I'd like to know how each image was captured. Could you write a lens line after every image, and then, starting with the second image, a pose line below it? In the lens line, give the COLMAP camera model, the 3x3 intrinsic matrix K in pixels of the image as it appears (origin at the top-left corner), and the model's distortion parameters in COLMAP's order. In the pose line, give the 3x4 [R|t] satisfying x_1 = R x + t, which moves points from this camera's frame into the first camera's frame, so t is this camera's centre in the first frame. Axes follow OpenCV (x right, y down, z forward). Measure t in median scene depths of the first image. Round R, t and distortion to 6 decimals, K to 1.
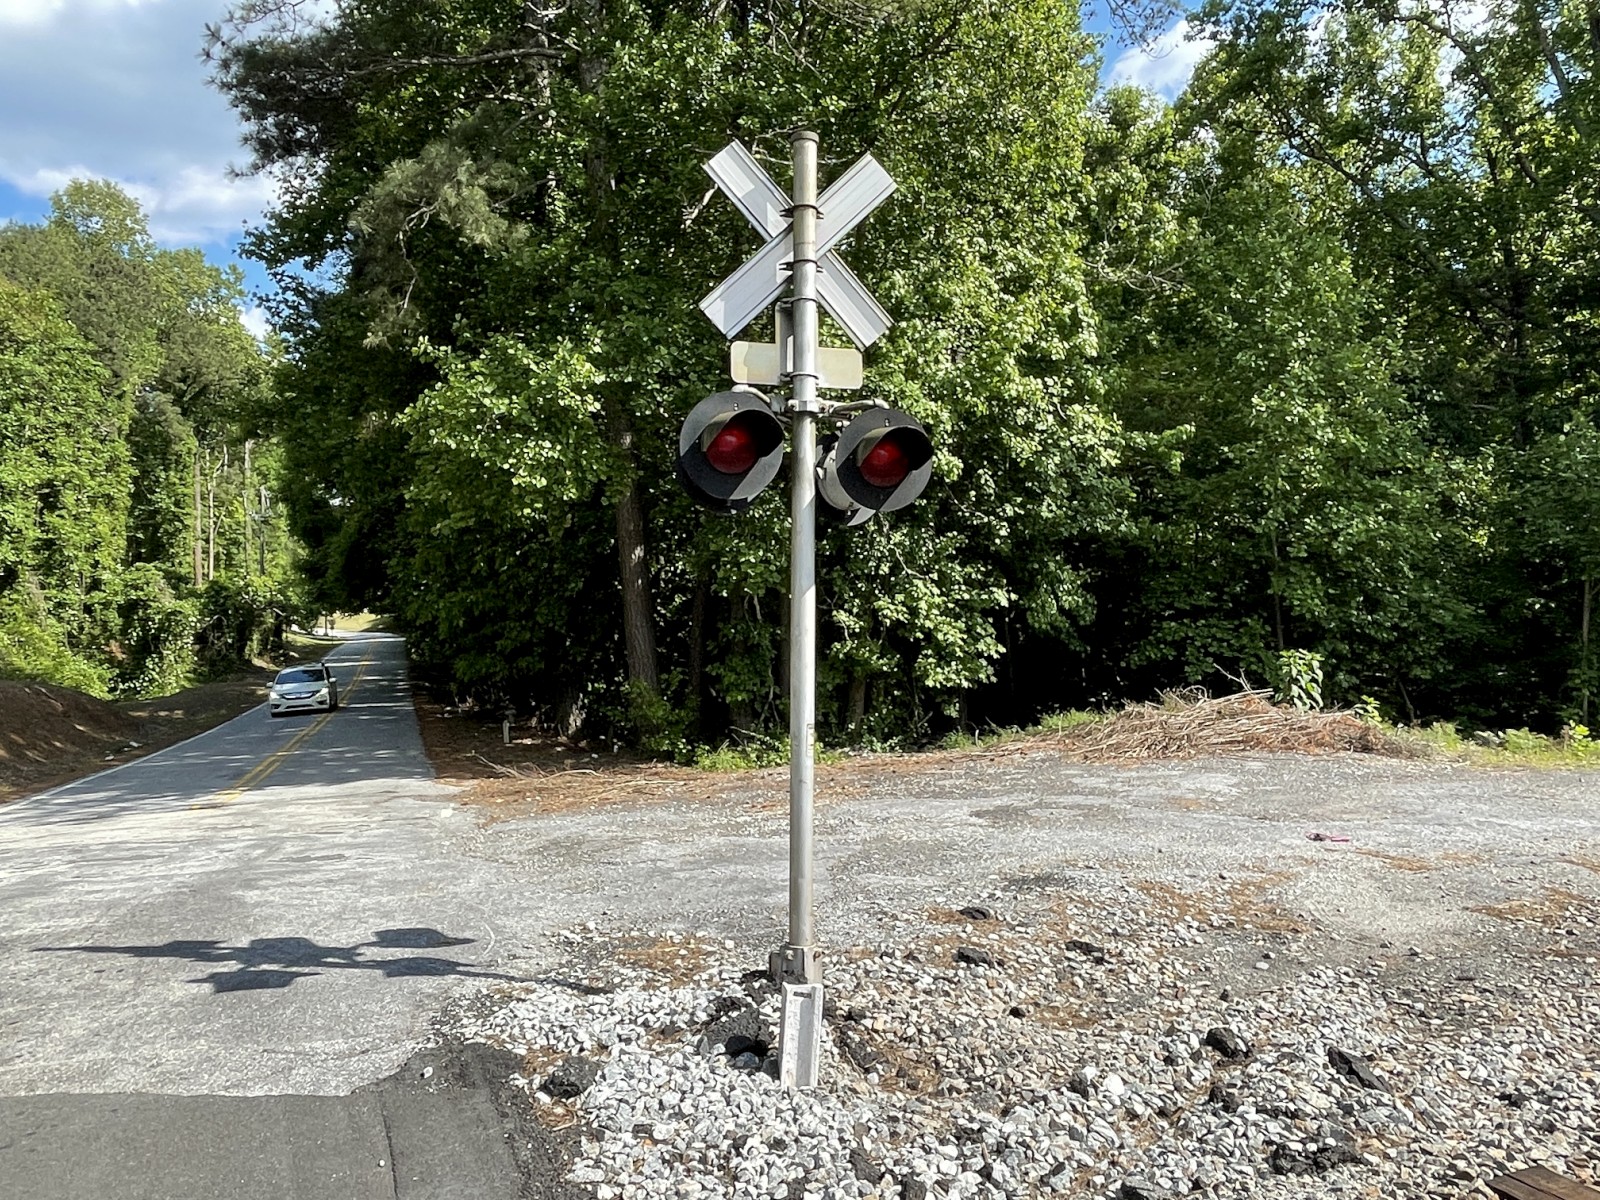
lens RADIAL K [[1208.2, 0, 804.5], [0, 1208.2, 596.4], [0, 0, 1]] dist [0.002234, 0.006632]
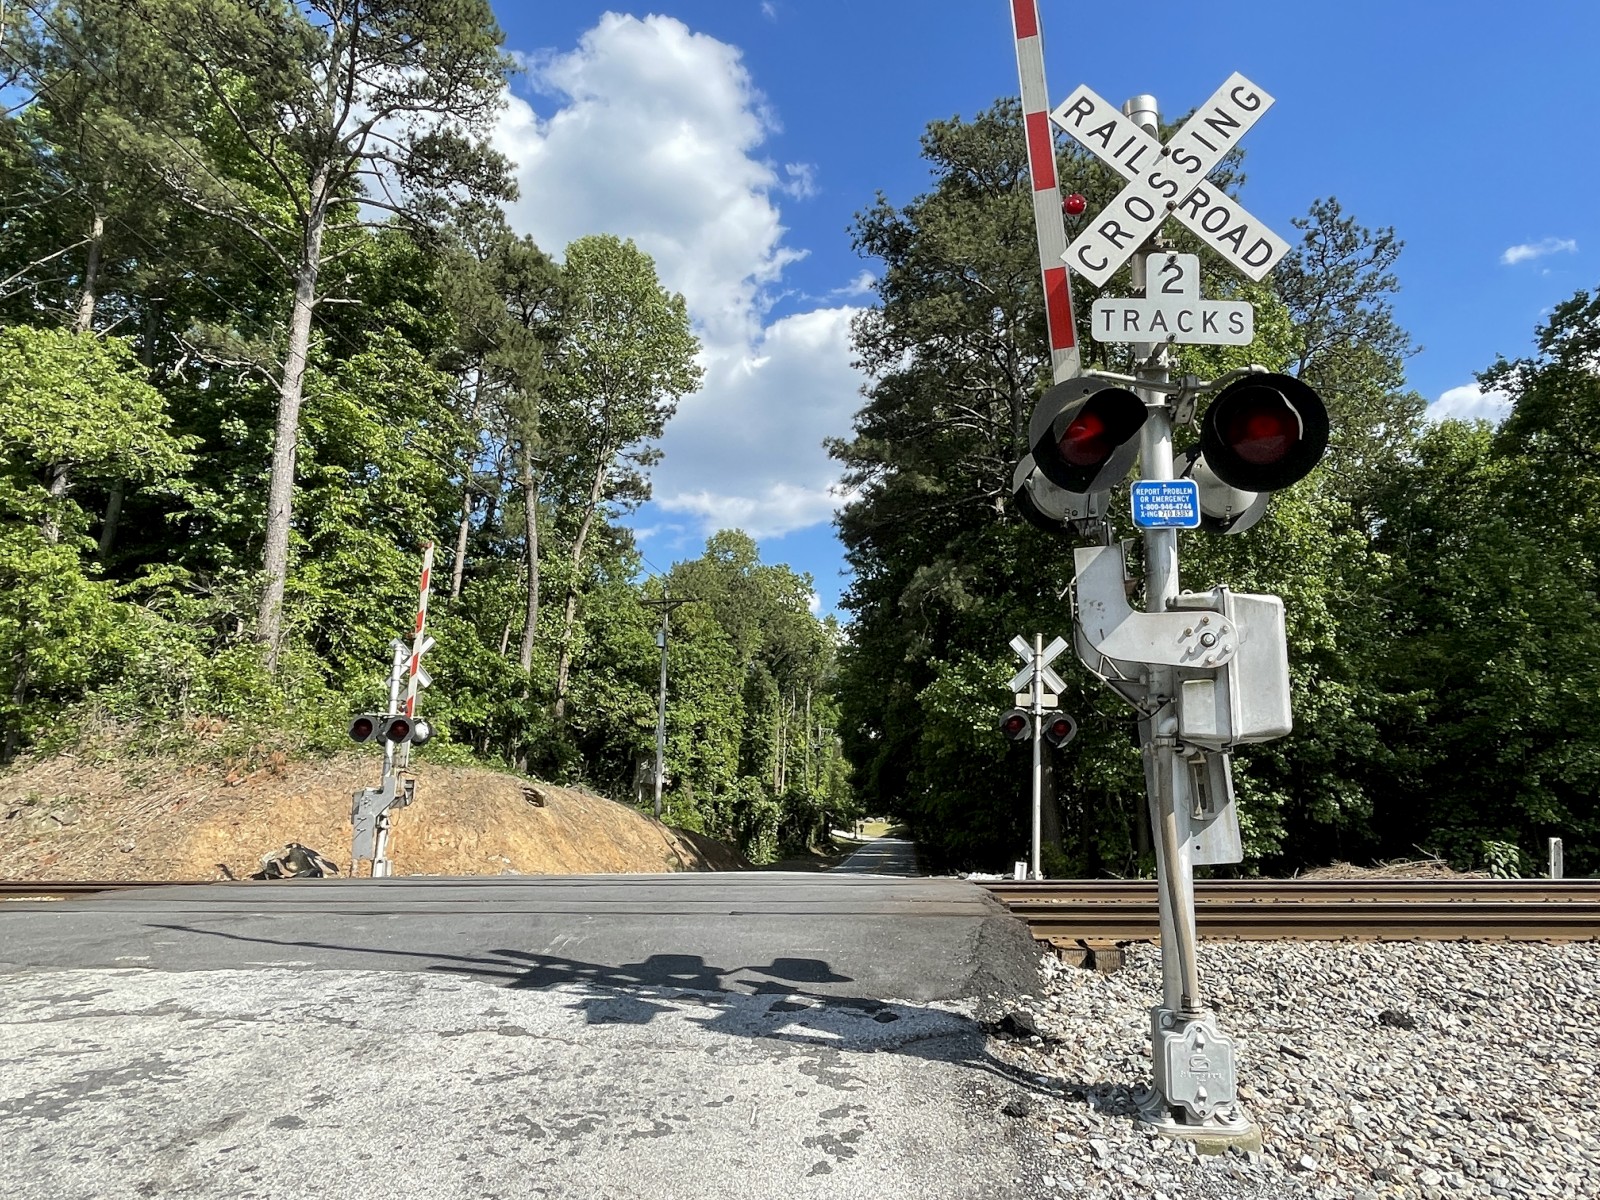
lens RADIAL K [[1048.5, 0, 804.5], [0, 1048.5, 601.2], [0, 0, 1]] dist [-0.001798, -0.004796]
pose [[0.912510, -0.046900, -0.406356, 0.068218], [-0.037004, 0.979868, -0.196188, 0.015891], [0.407377, 0.194060, 0.892404, -0.219788]]
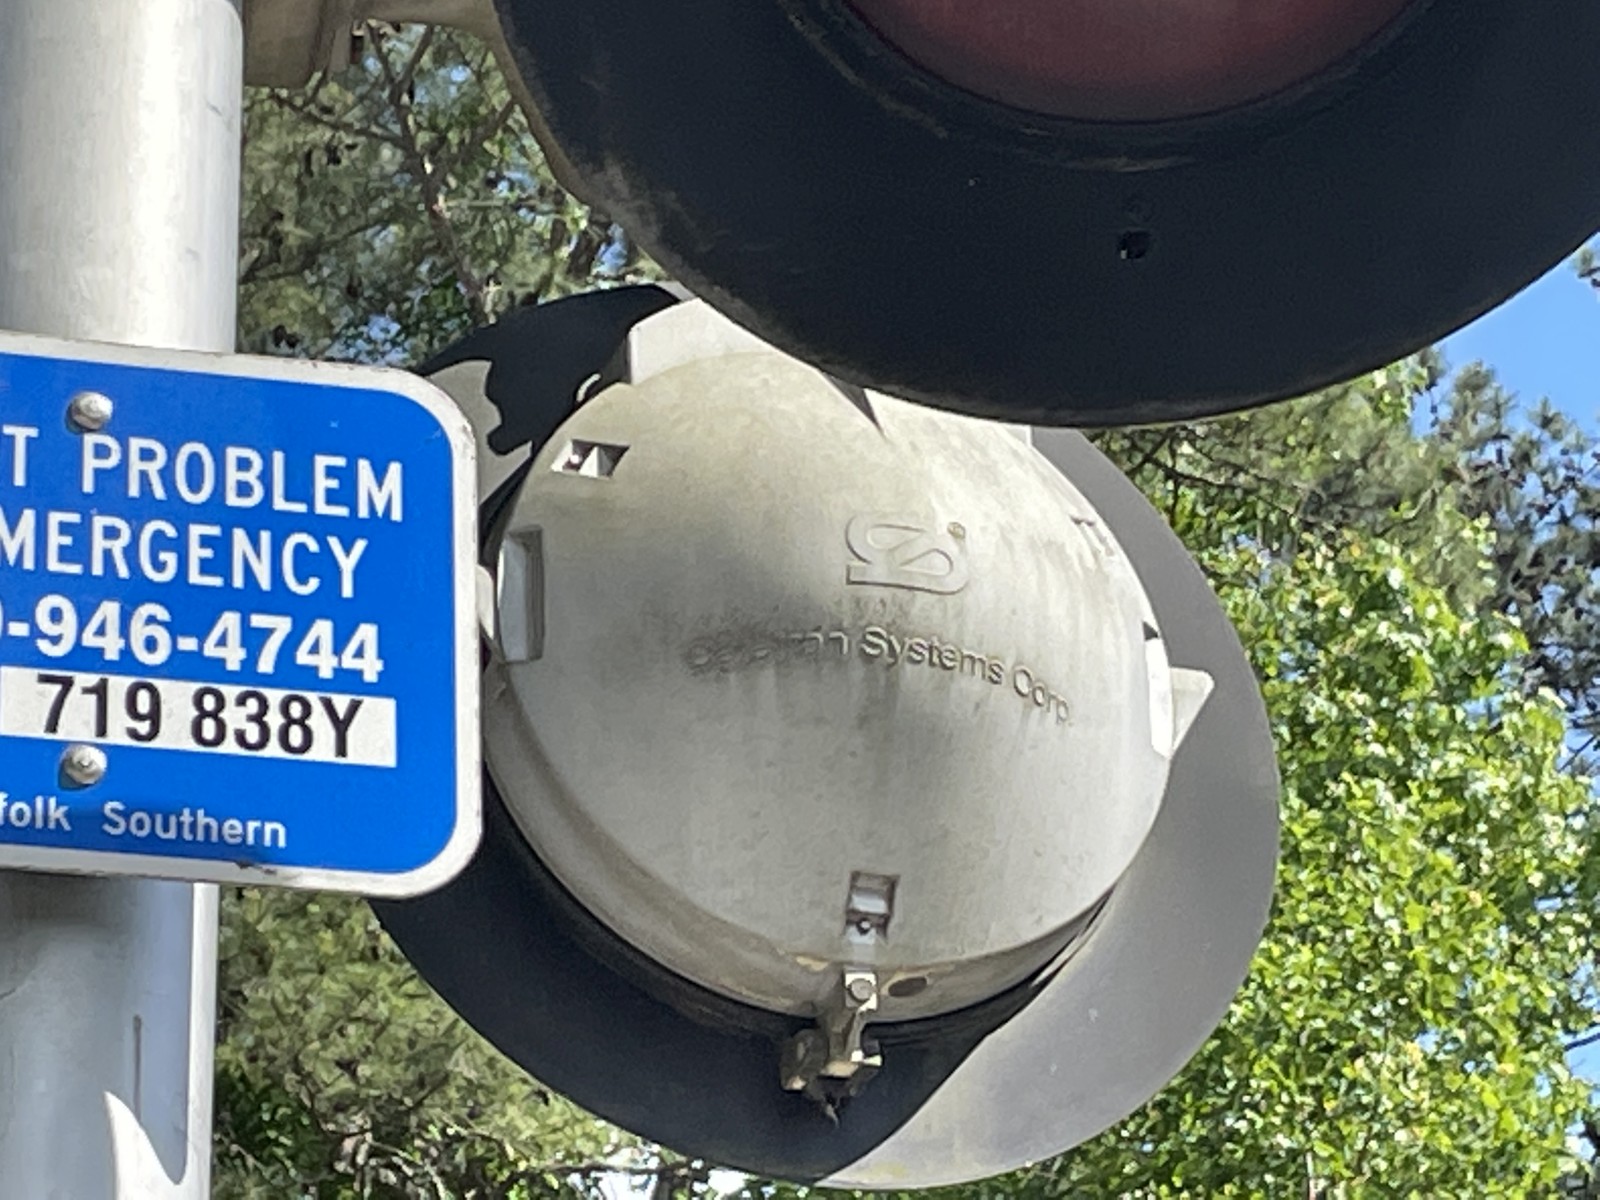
lens RADIAL K [[6232.8, 0, 800.5], [0, 6232.8, 599.4], [0, 0, 1]] dist [0.252448, 0.654234]
pose [[0.994425, -0.049377, -0.093166, 0.069599], [0.000162, 0.884288, -0.466942, 0.009973], [0.105442, 0.464324, 0.879367, -0.166980]]
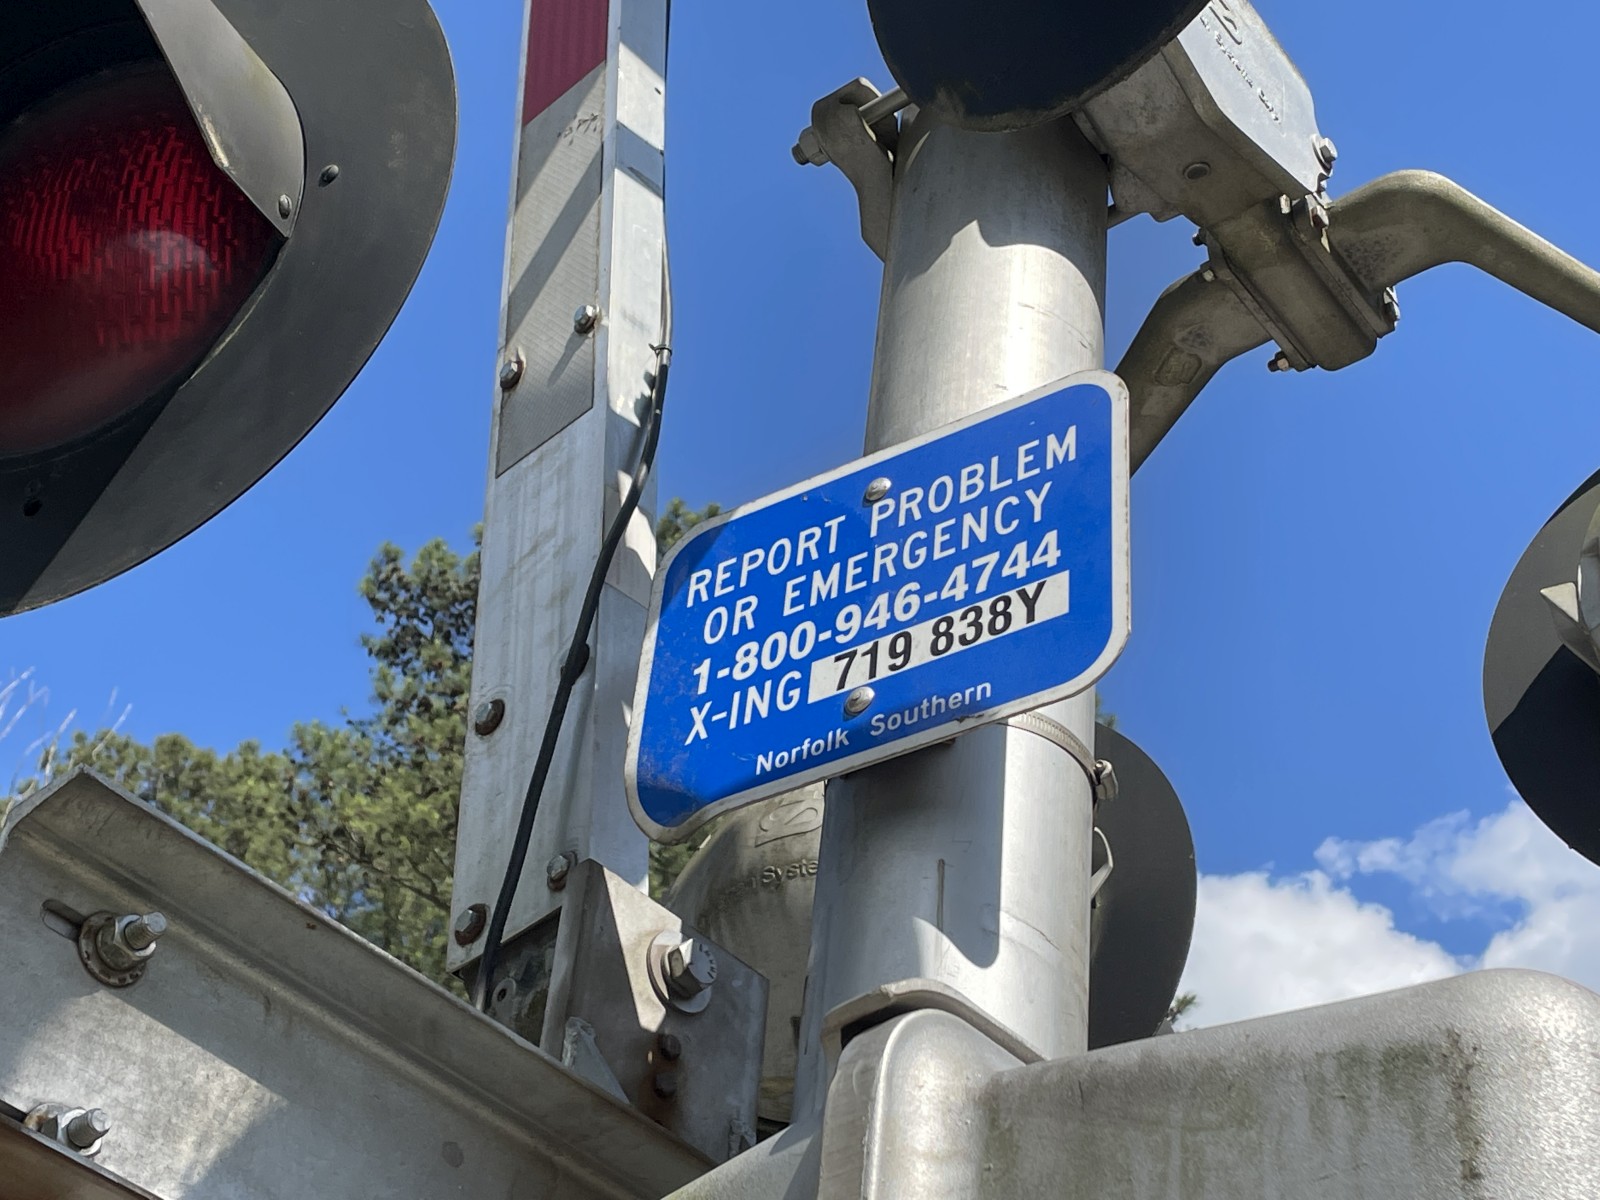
lens RADIAL K [[2610.0, 0, 801.9], [0, 2610.0, 602.3], [0, 0, 1]] dist [0.105776, 0.010880]
pose [[0.586570, -0.487195, -0.646975, 0.076435], [-0.112637, 0.741998, -0.660872, 0.006340], [0.802028, 0.460521, 0.380358, -0.139356]]
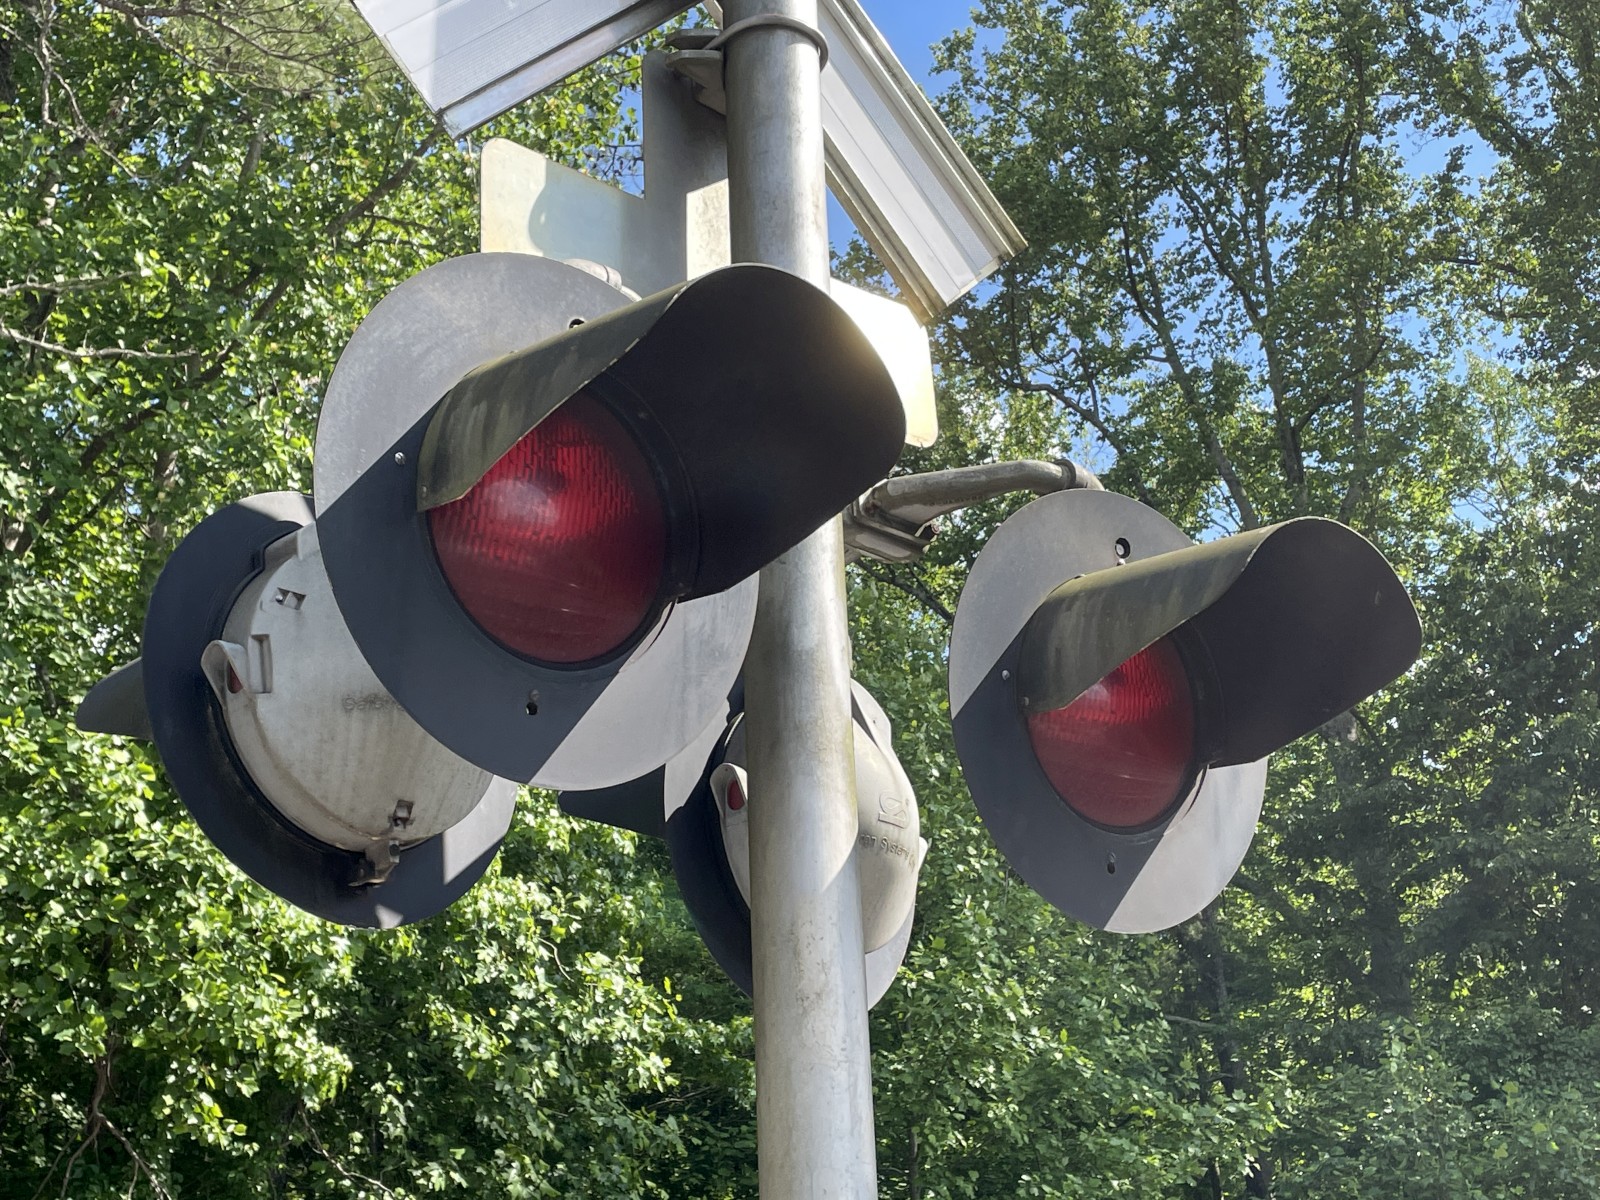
lens RADIAL K [[2147.1, 0, 800.0], [0, 2147.1, 600.4], [0, 0, 1]] dist [-0.016555, -0.022079]
pose [[0.915907, 0.123274, 0.381993, -0.015049], [0.011989, 0.942846, -0.333014, -0.002772], [-0.401212, 0.309590, 0.862081, 0.078872]]
